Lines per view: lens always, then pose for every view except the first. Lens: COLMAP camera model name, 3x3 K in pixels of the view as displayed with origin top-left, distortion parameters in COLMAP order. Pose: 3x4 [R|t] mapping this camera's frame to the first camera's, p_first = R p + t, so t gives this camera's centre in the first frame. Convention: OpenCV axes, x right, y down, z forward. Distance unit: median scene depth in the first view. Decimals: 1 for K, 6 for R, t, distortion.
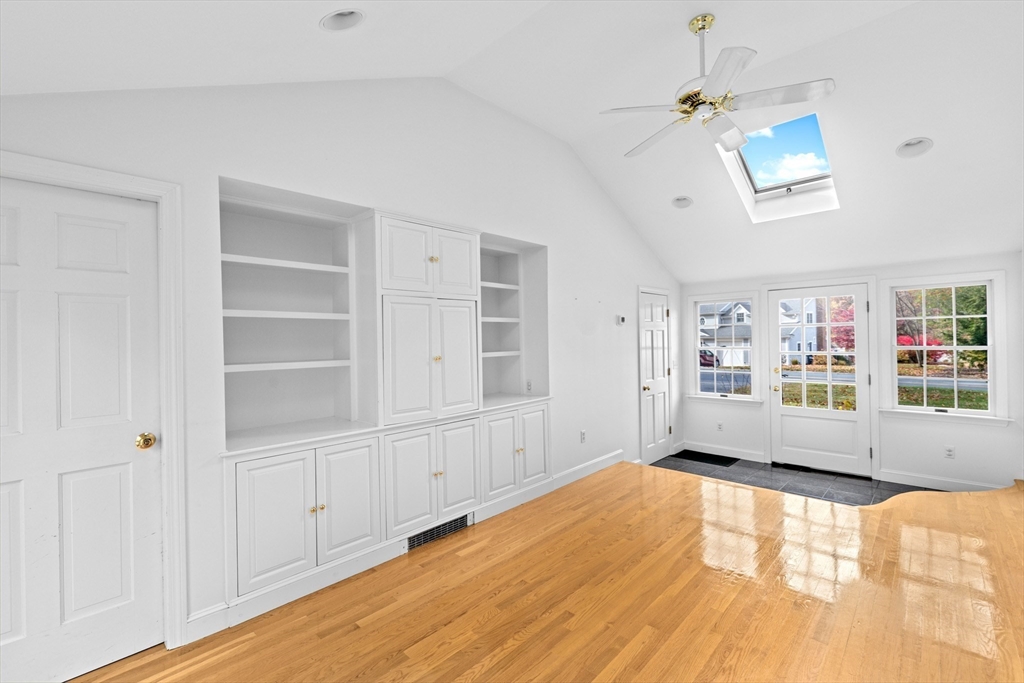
lens RADIAL K [[441.1, 0, 514.8], [0, 441.1, 339.5], [0, 0, 1]] dist [-0.003555, 0.000047]
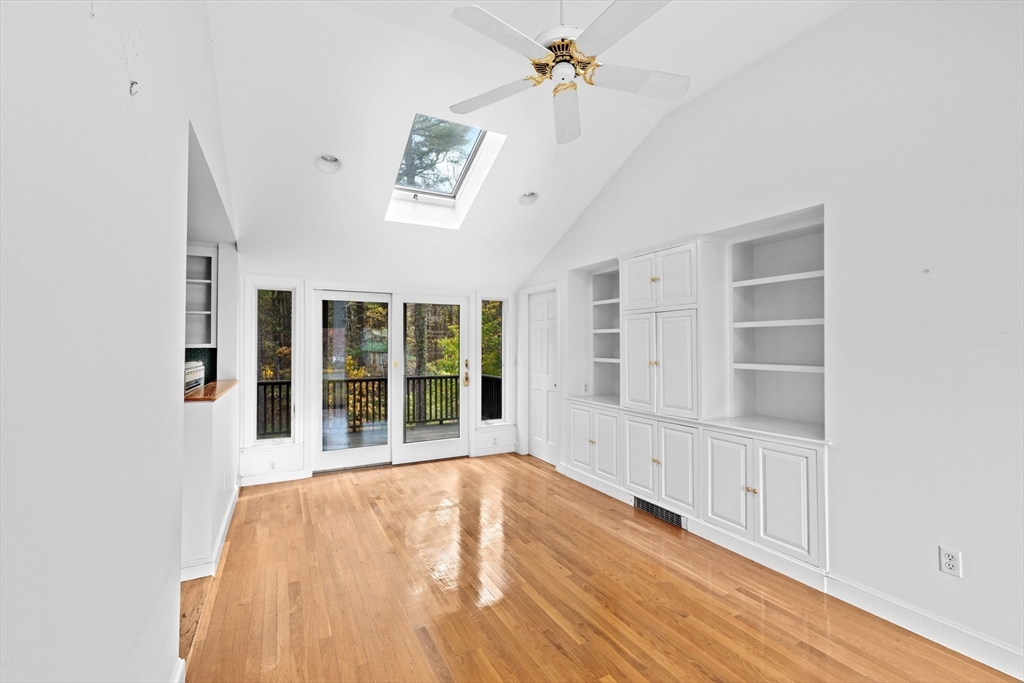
lens RADIAL K [[441.1, 0, 509.6], [0, 441.1, 340.4], [0, 0, 1]] dist [-0.003555, 0.000047]
pose [[-0.324185, 0.006802, -0.945969, 1.091182], [0.001420, 0.999977, 0.006704, -0.027658], [0.945993, 0.000830, -0.324187, 1.036005]]
